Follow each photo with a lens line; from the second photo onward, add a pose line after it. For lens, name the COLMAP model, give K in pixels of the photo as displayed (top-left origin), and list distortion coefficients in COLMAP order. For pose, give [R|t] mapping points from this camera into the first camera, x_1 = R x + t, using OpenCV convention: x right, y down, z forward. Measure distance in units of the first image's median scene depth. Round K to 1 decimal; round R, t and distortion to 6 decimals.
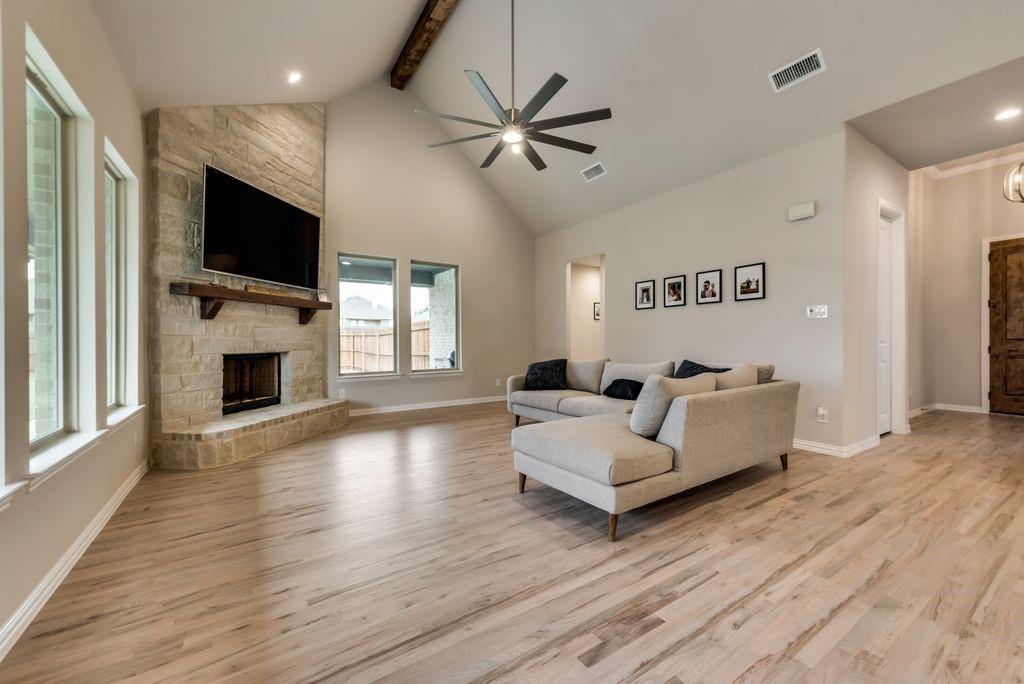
lens RADIAL K [[409.5, 0, 512.0], [0, 409.5, 342.0], [0, 0, 1]] dist [0.002445, 0.000035]
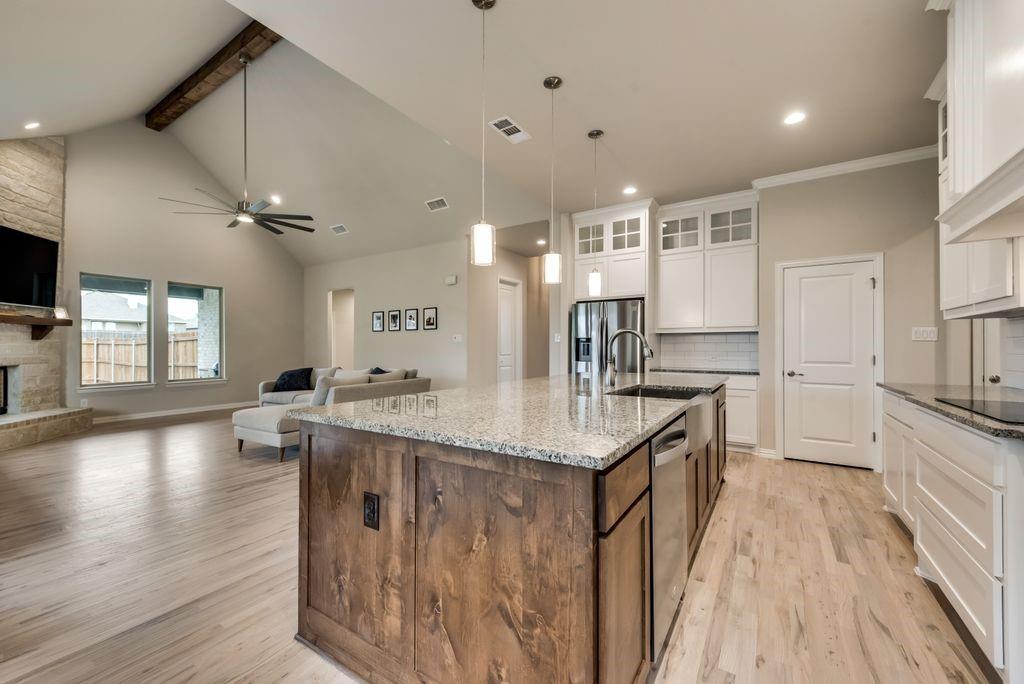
lens RADIAL K [[400.1, 0, 513.1], [0, 400.1, 347.0], [0, 0, 1]] dist [0.015242, -0.004666]
pose [[0.908534, 0.005485, 0.417774, 0.188918], [-0.002774, 0.999971, -0.007095, -0.020065], [-0.417801, 0.005288, 0.908523, -0.501016]]
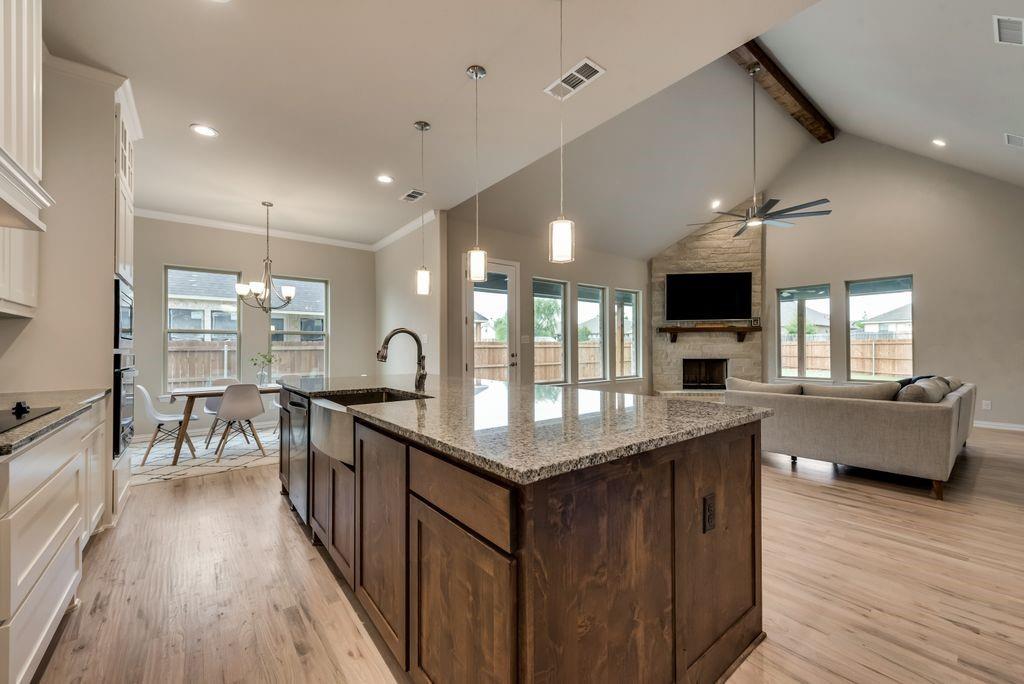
lens RADIAL K [[409.5, 0, 512.0], [0, 409.5, 342.0], [0, 0, 1]] dist [0.002445, 0.000035]
pose [[0.085479, -0.015220, -0.996224, 1.005753], [0.001624, 0.999884, -0.015137, -0.019630], [0.996339, -0.000324, 0.085494, -0.027231]]
